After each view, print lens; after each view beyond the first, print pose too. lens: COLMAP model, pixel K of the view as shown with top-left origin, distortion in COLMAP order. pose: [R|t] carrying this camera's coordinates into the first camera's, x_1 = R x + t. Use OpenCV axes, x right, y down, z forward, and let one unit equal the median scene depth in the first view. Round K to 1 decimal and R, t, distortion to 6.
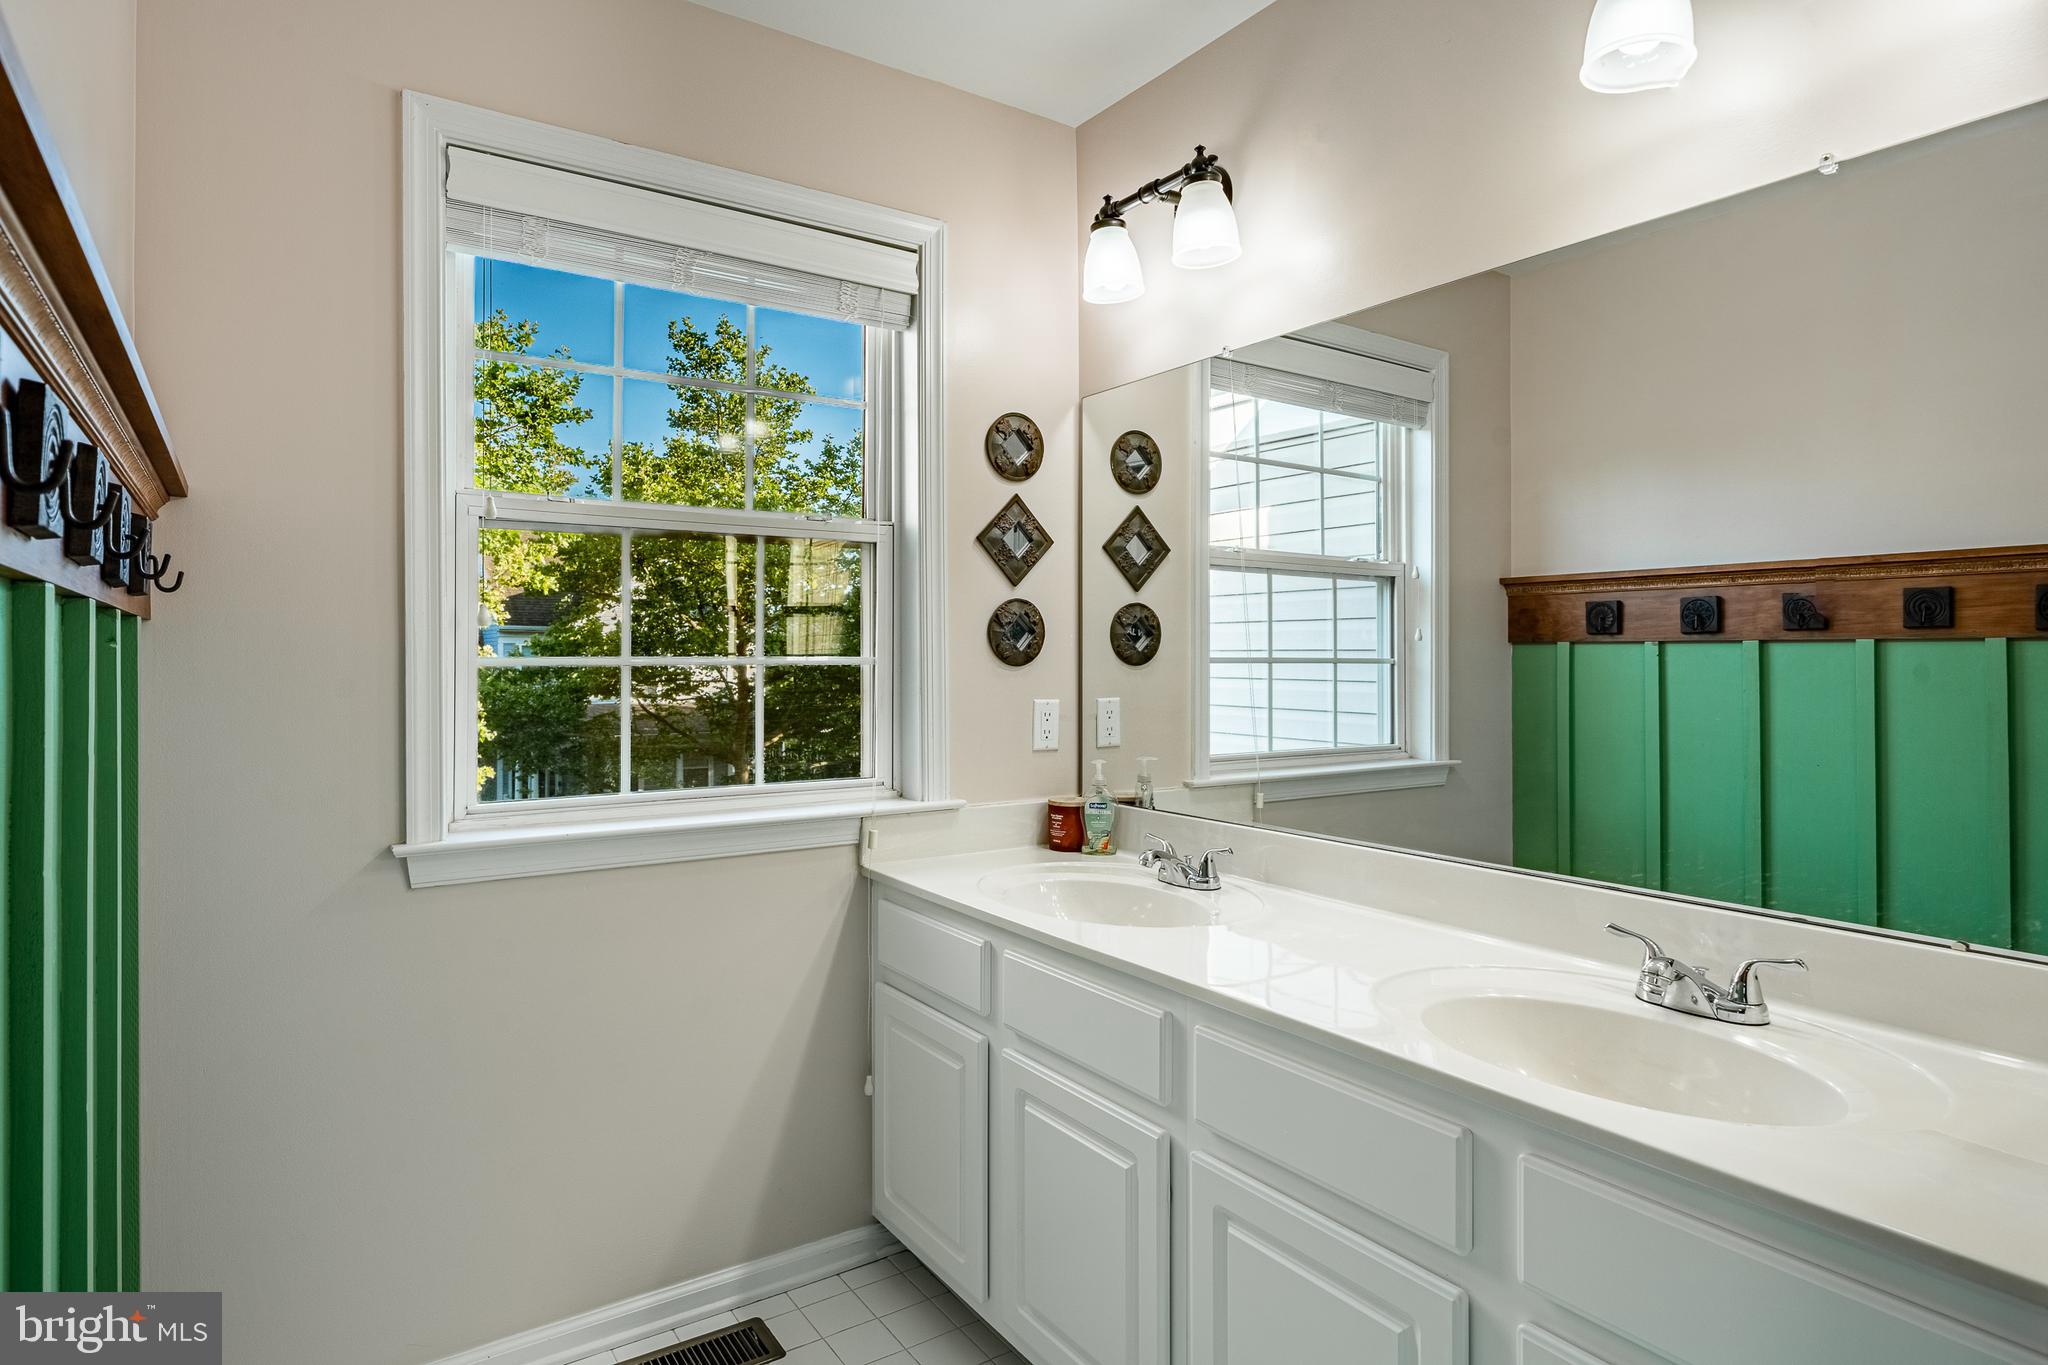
lens RADIAL K [[1019.2, 0, 1030.0], [0, 1019.2, 653.8], [0, 0, 1]] dist [-0.000654, -0.000405]
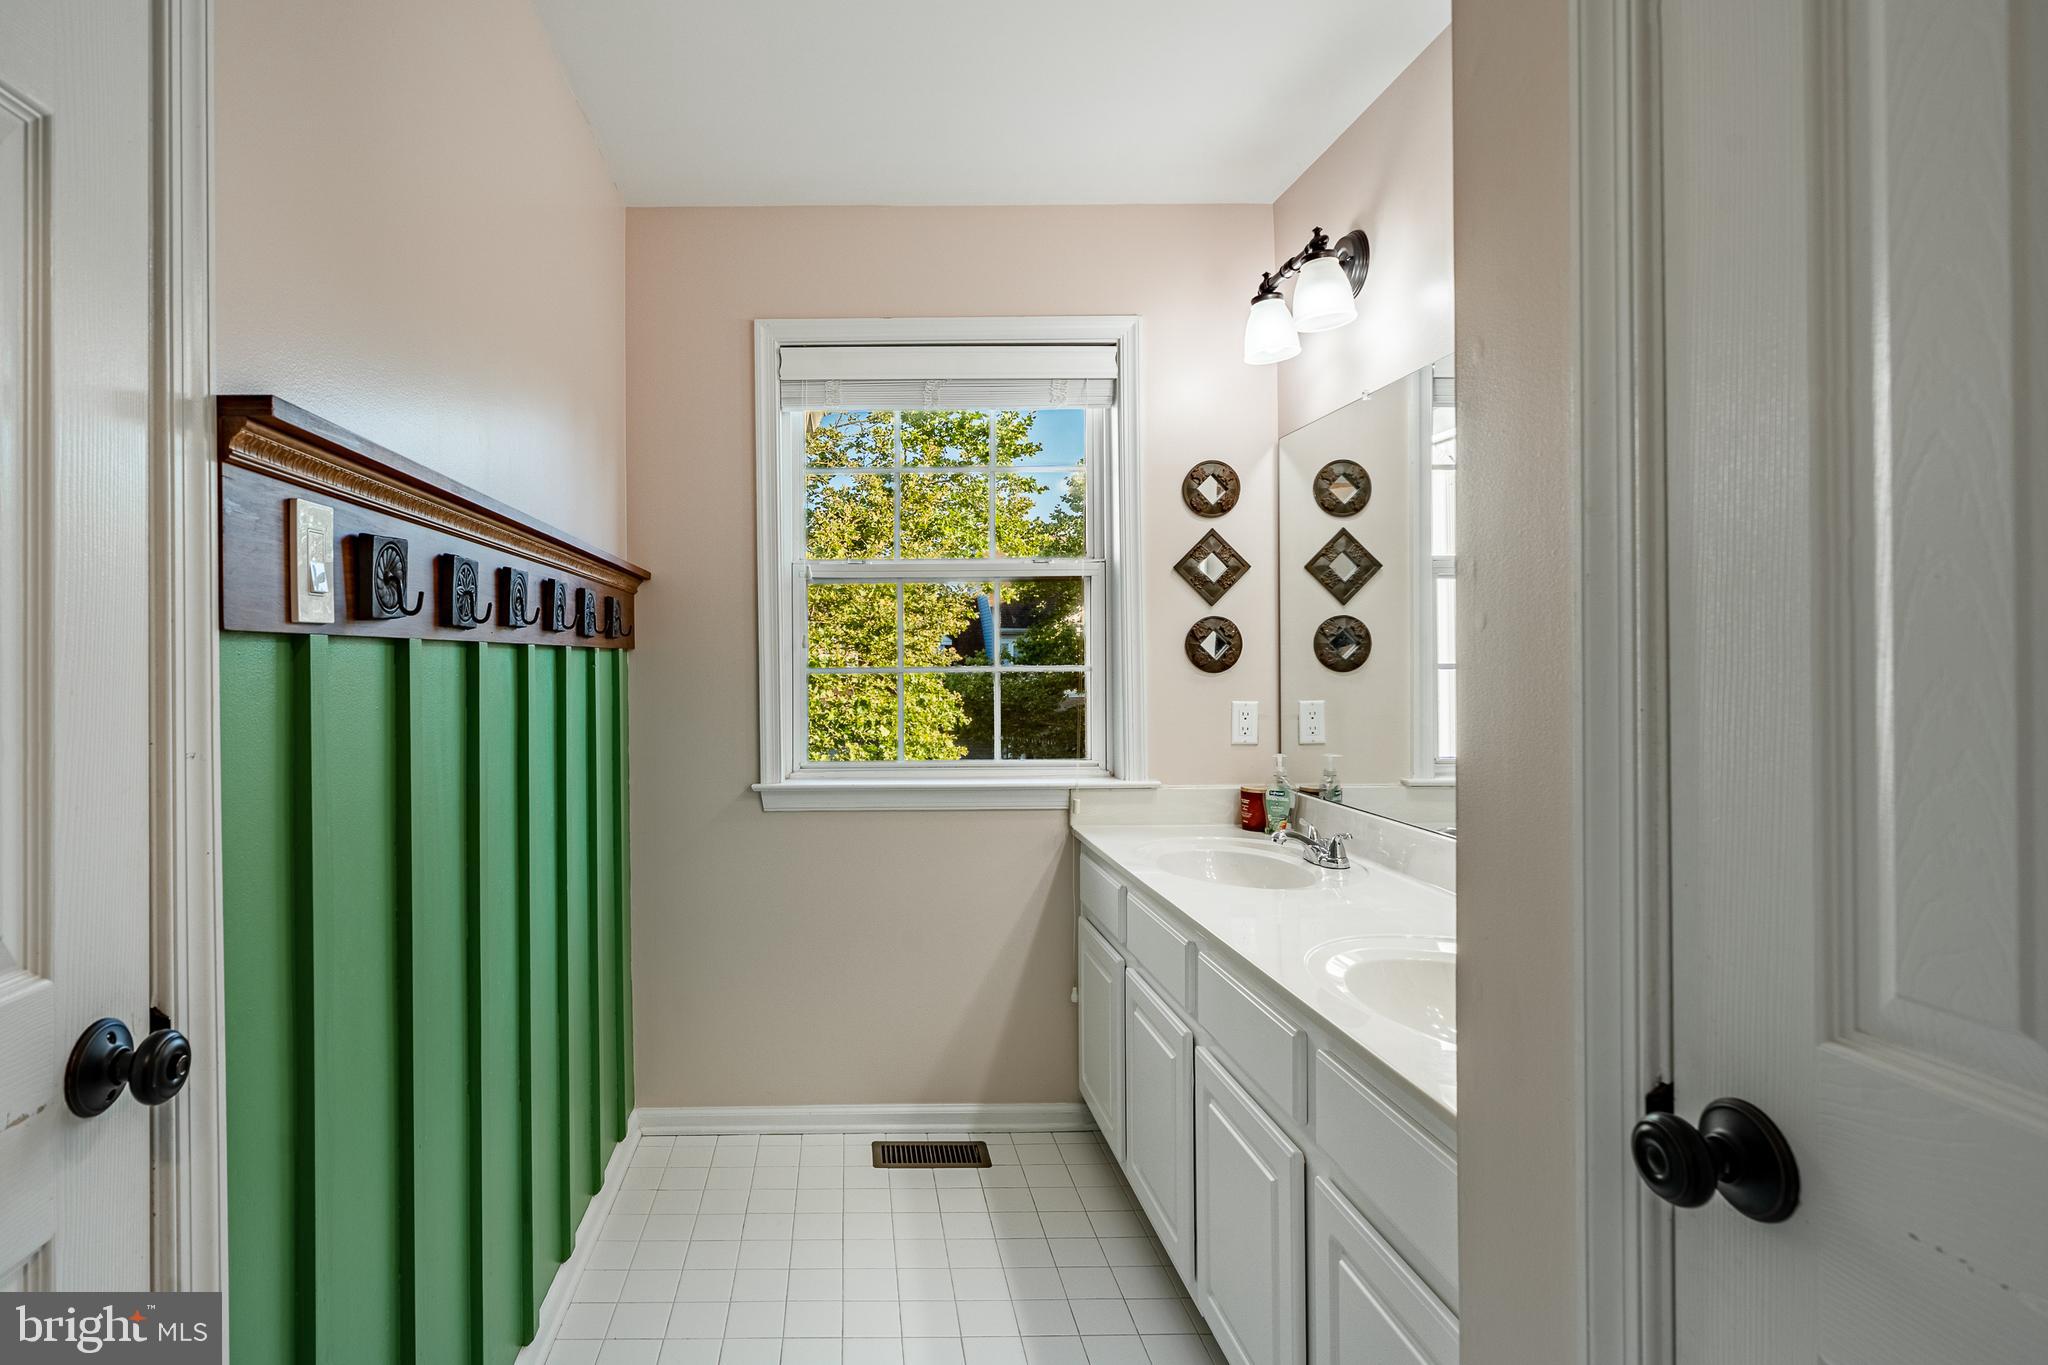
lens RADIAL K [[1033.3, 0, 1017.4], [0, 1033.3, 657.5], [0, 0, 1]] dist [0.000412, -0.000365]
pose [[0.880932, -0.002580, -0.473236, 0.361551], [0.006641, 0.999954, 0.006910, -0.015791], [0.473197, -0.009230, 0.880908, -0.175755]]
